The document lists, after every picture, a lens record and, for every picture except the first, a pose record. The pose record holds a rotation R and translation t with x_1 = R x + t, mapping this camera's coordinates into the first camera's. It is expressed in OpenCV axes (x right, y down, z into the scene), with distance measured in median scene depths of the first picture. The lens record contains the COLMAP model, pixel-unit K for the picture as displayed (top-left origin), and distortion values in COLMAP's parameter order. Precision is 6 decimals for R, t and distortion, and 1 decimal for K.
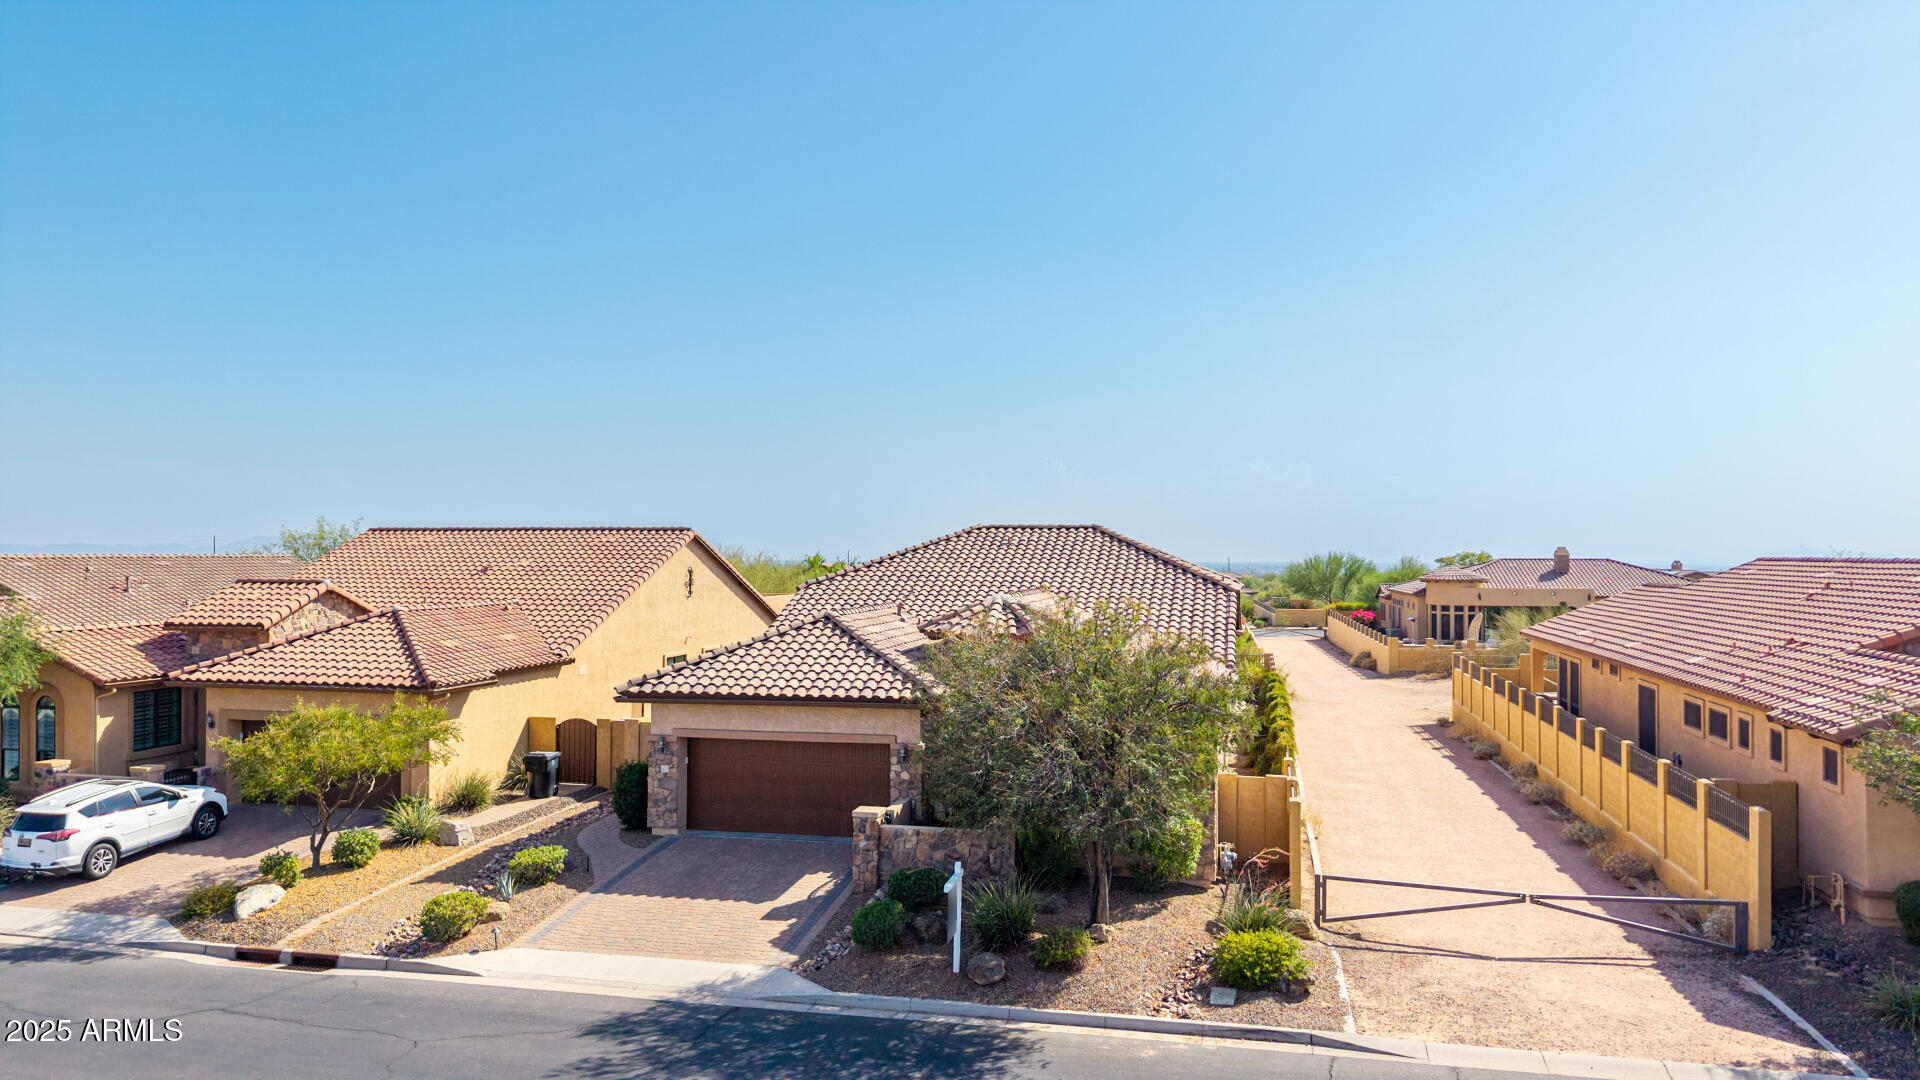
lens RADIAL K [[1287.6, 0, 960.0], [0, 1287.6, 540.0], [0, 0, 1]] dist [0.044753, -0.037576]
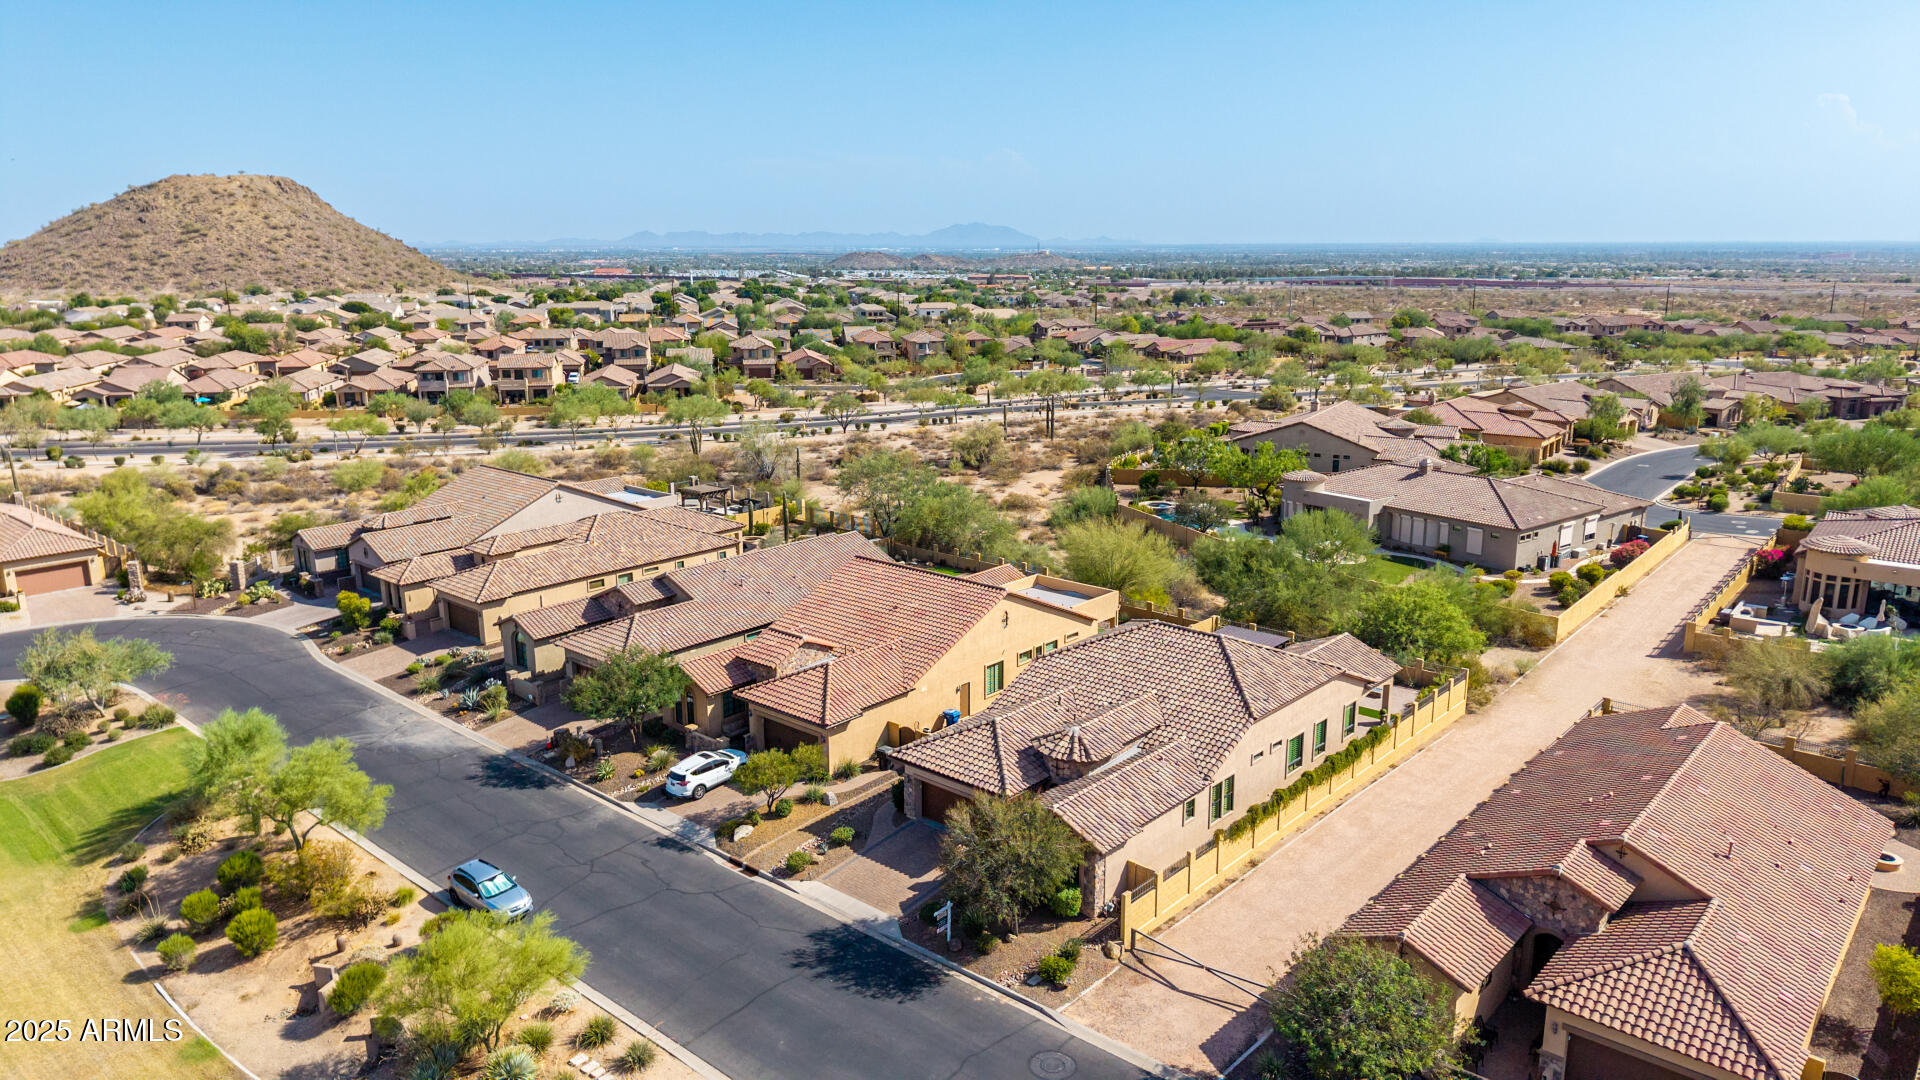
lens RADIAL K [[1287.6, 0, 960.0], [0, 1287.6, 540.0], [0, 0, 1]] dist [0.044753, -0.037576]
pose [[0.881586, 0.105686, -0.460040, 0.870233], [0.007576, 0.971319, 0.237661, -0.814225], [0.471963, -0.213004, 0.855500, -0.773381]]
